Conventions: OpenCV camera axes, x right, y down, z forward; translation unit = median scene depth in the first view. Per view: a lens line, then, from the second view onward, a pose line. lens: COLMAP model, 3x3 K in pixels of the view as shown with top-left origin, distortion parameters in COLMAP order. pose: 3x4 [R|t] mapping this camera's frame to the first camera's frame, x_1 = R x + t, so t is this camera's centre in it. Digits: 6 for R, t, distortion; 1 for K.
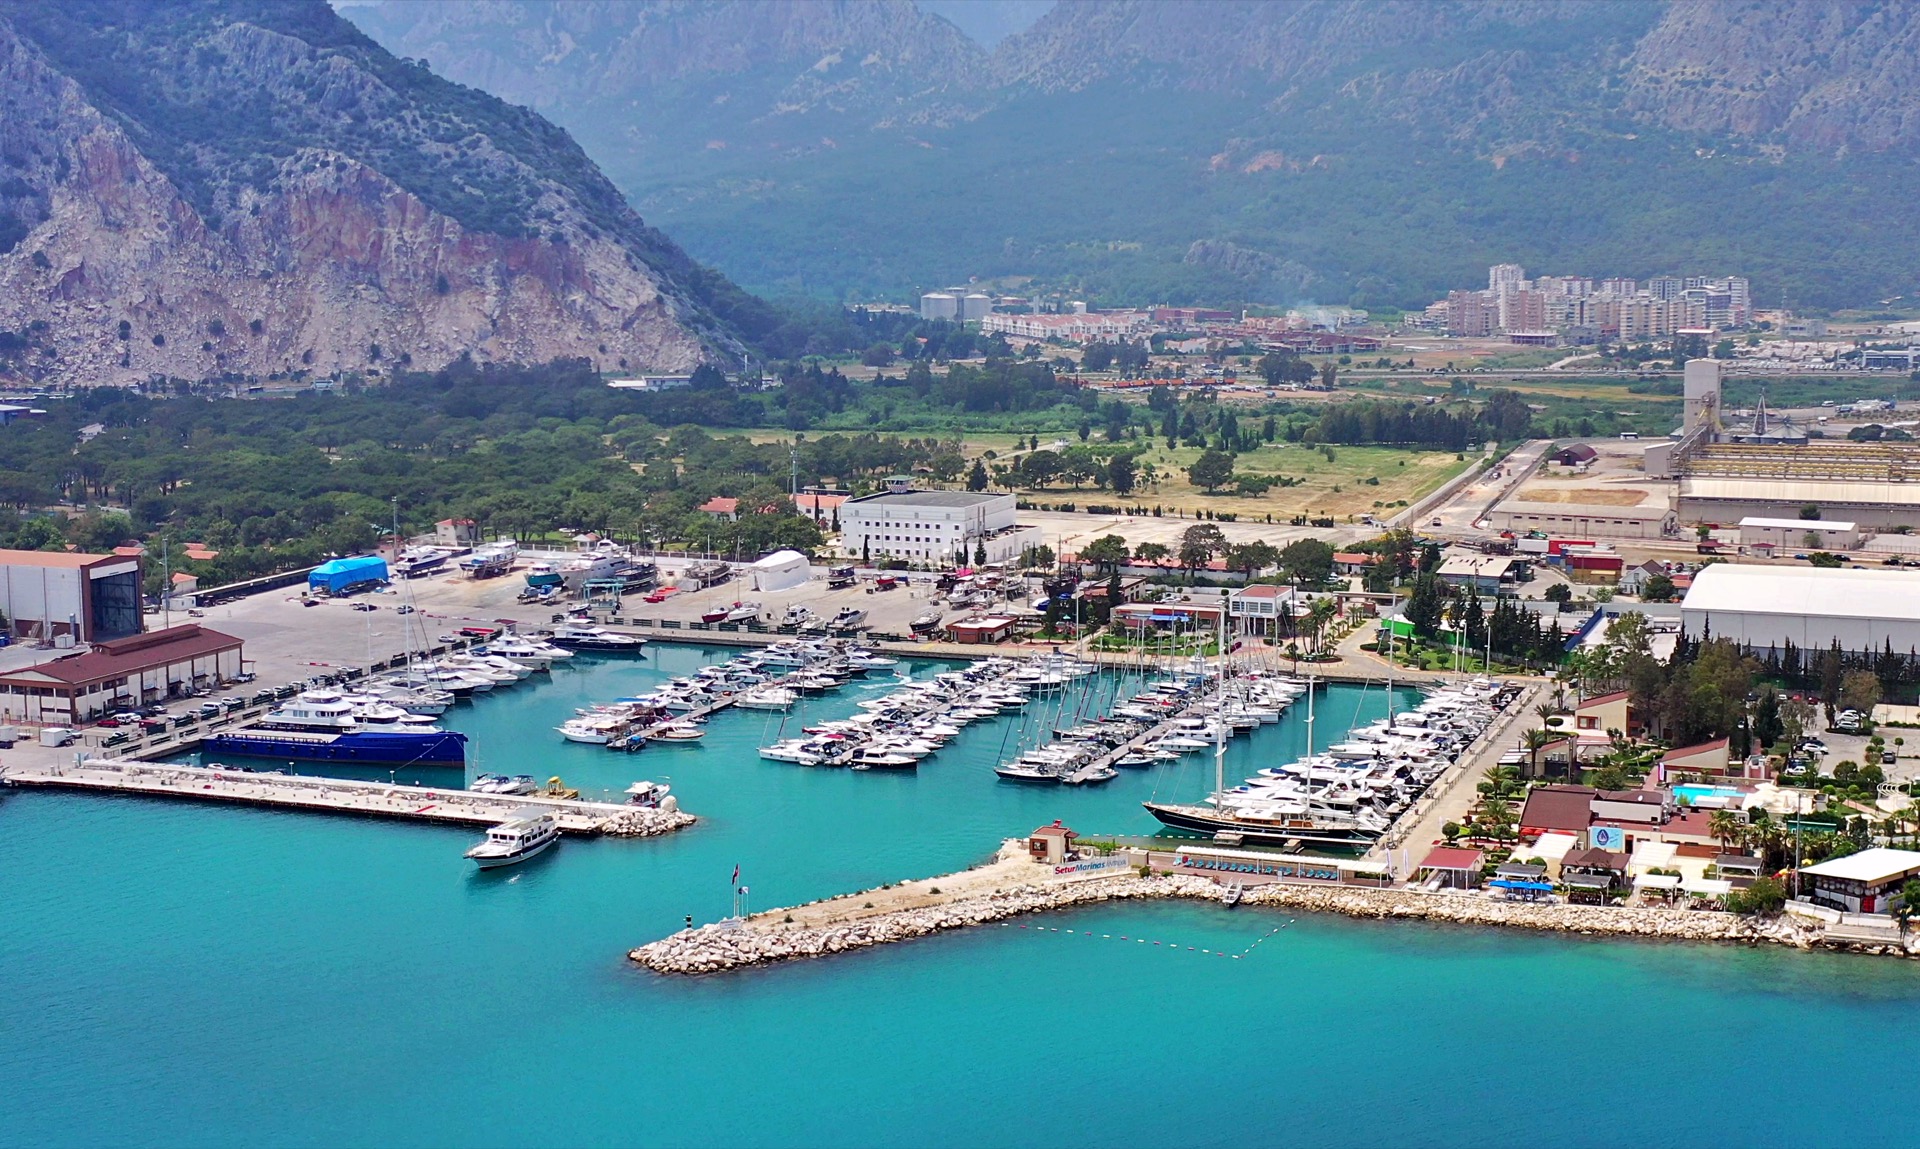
lens RADIAL K [[2531.0, 0, 1136.7], [0, 2531.0, 570.0], [0, 0, 1]] dist [0.012063, -0.072749]
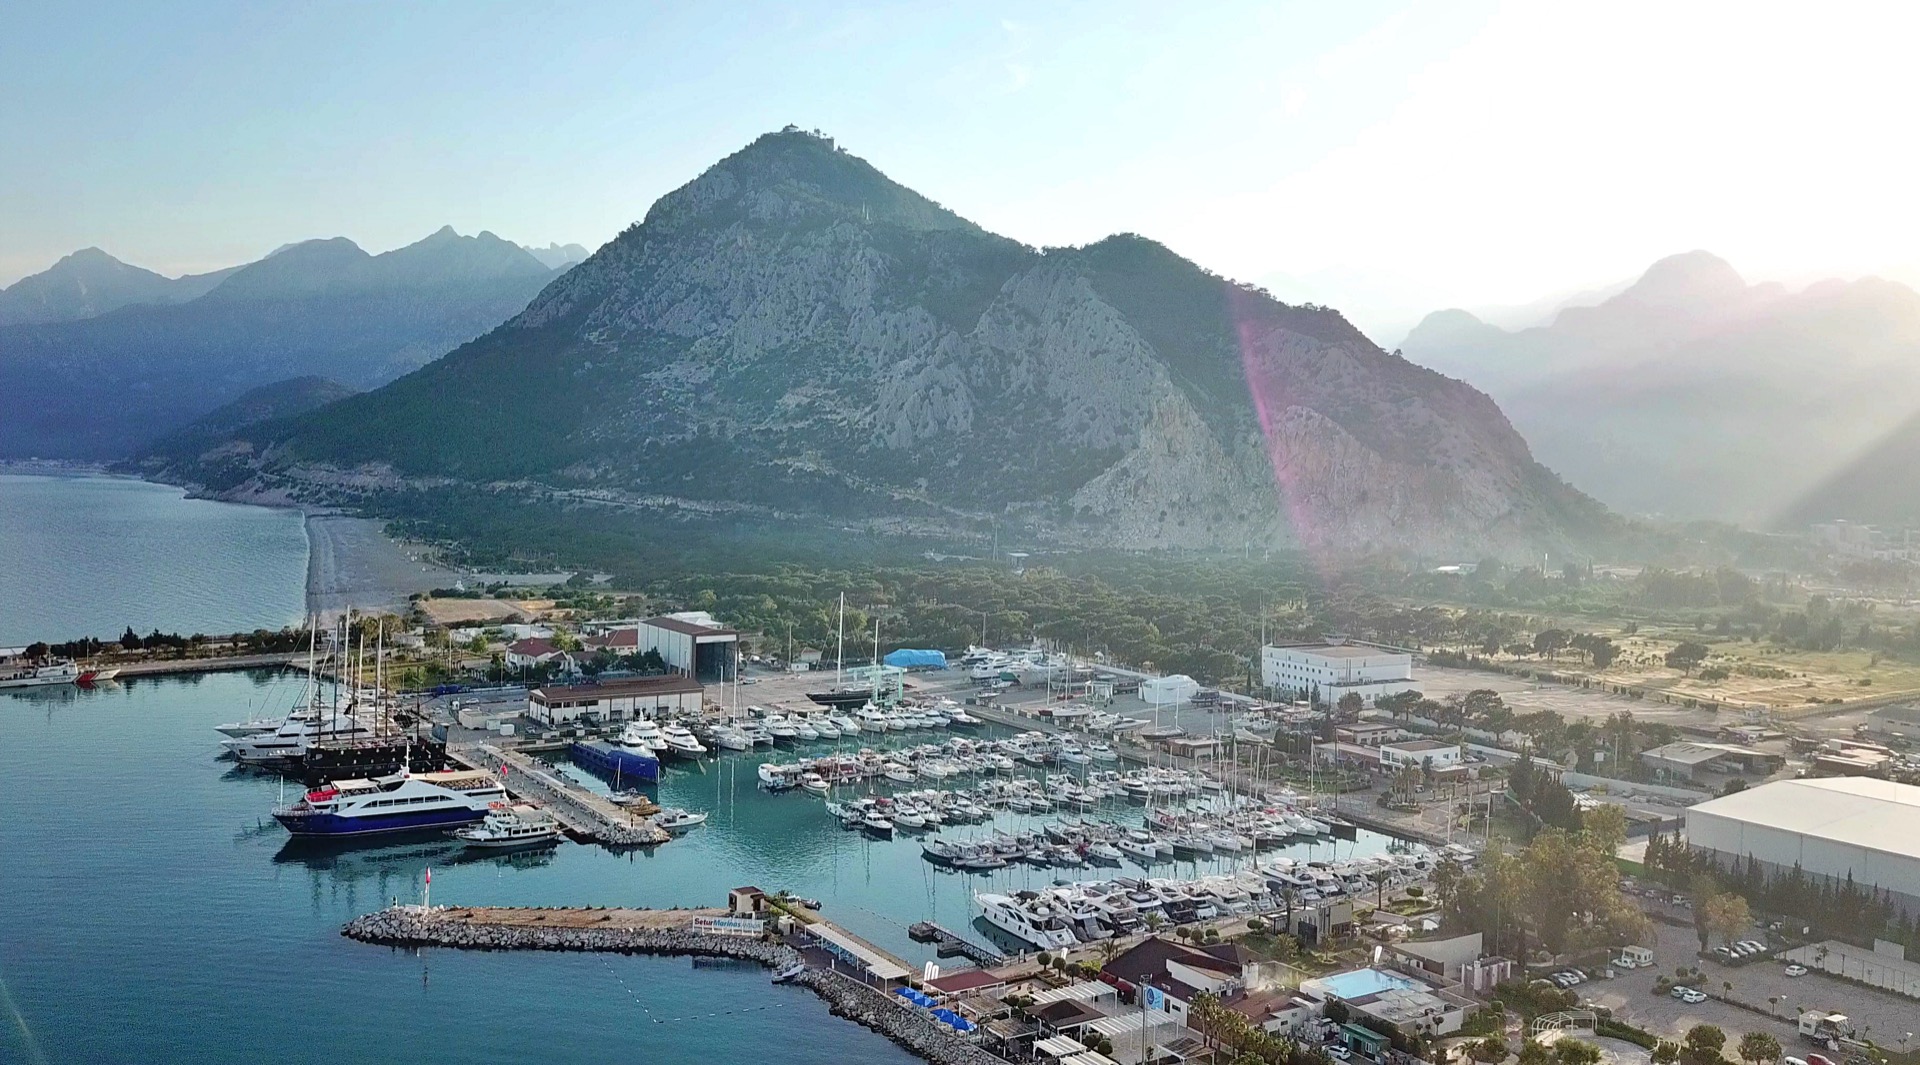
lens RADIAL K [[1622.2, 0, 987.1], [0, 1622.2, 538.5], [0, 0, 1]] dist [0.111443, -0.002552]
pose [[0.785589, 0.049473, -0.616768, 0.154337], [-0.107497, 0.992553, -0.057305, -0.009757], [0.609340, 0.111318, 0.785056, 0.121938]]
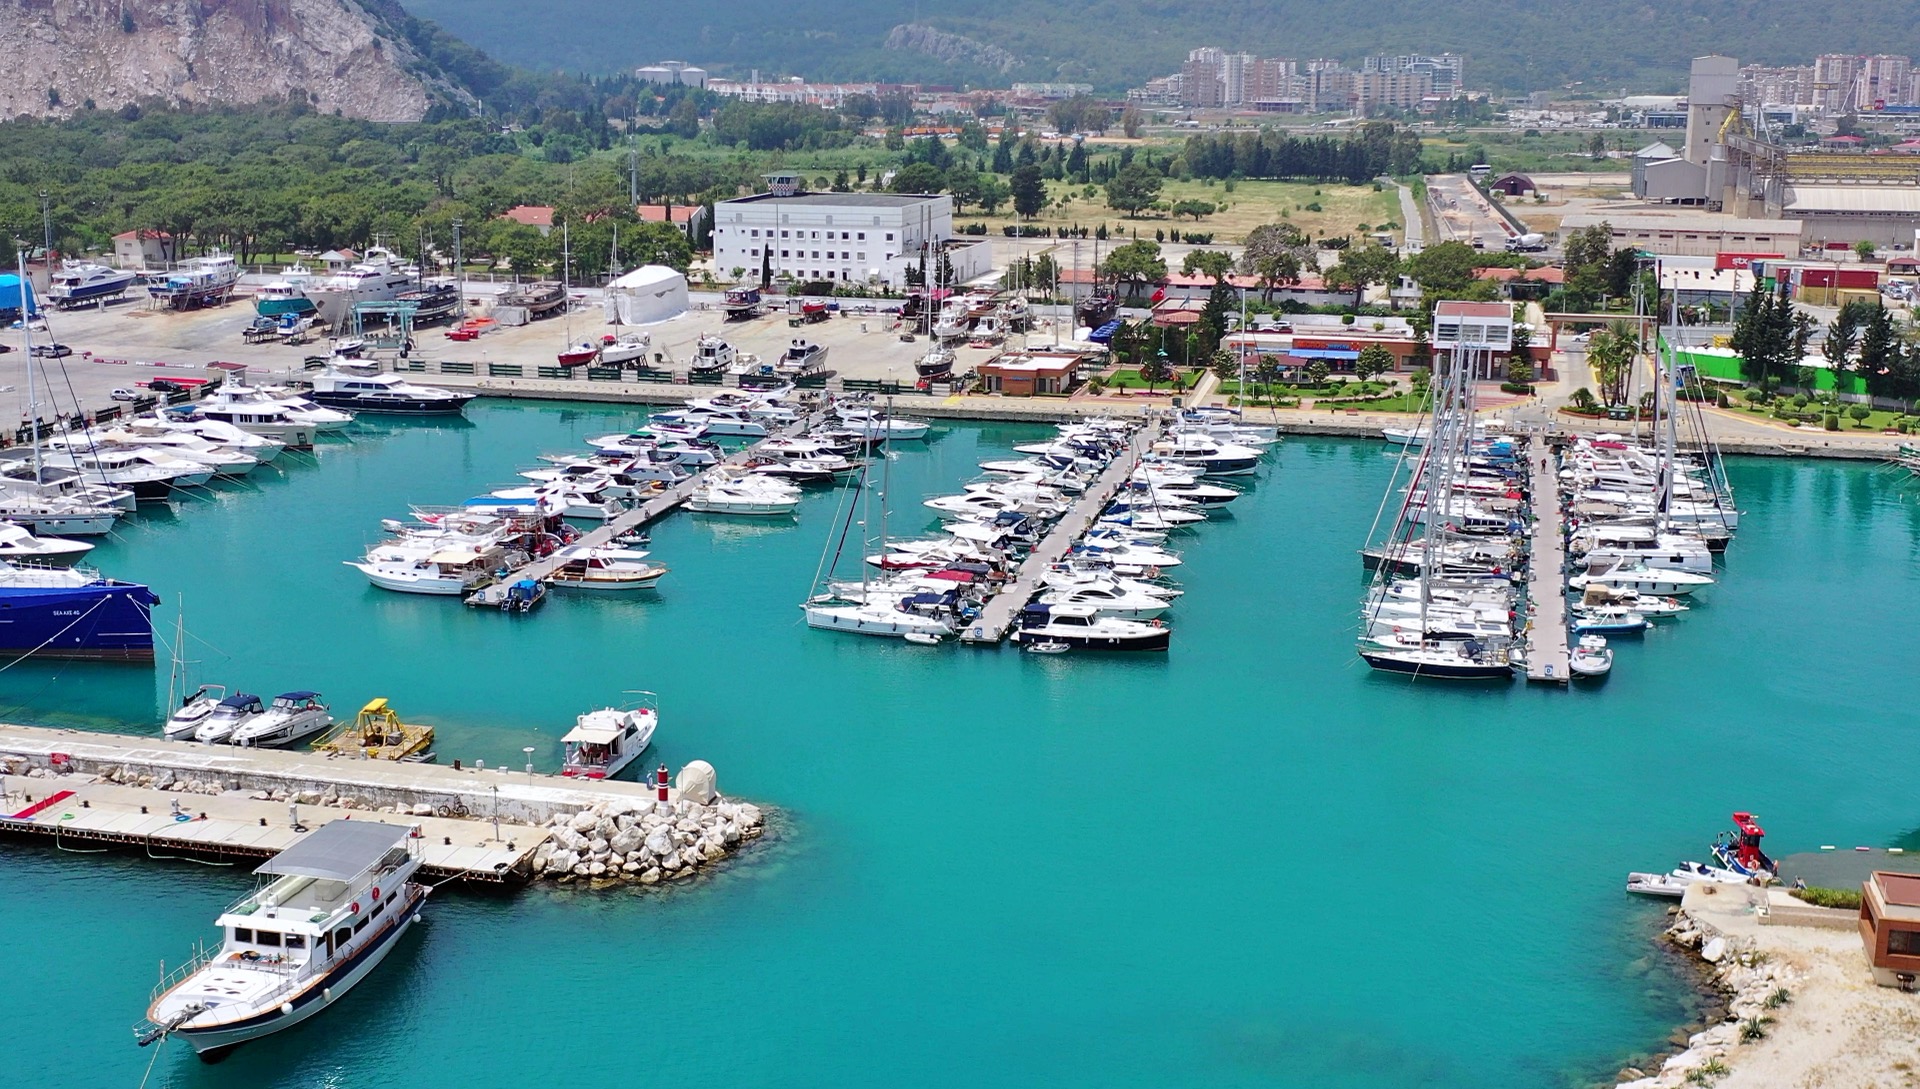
lens RADIAL K [[2170.4, 0, 963.5], [0, 2170.4, 588.8], [0, 0, 1]] dist [0.002682, -0.010019]
pose [[0.996145, -0.015456, 0.086354, -0.053256], [0.006485, 0.994638, 0.103218, 0.009100], [-0.087486, -0.102260, 0.990903, 0.207561]]
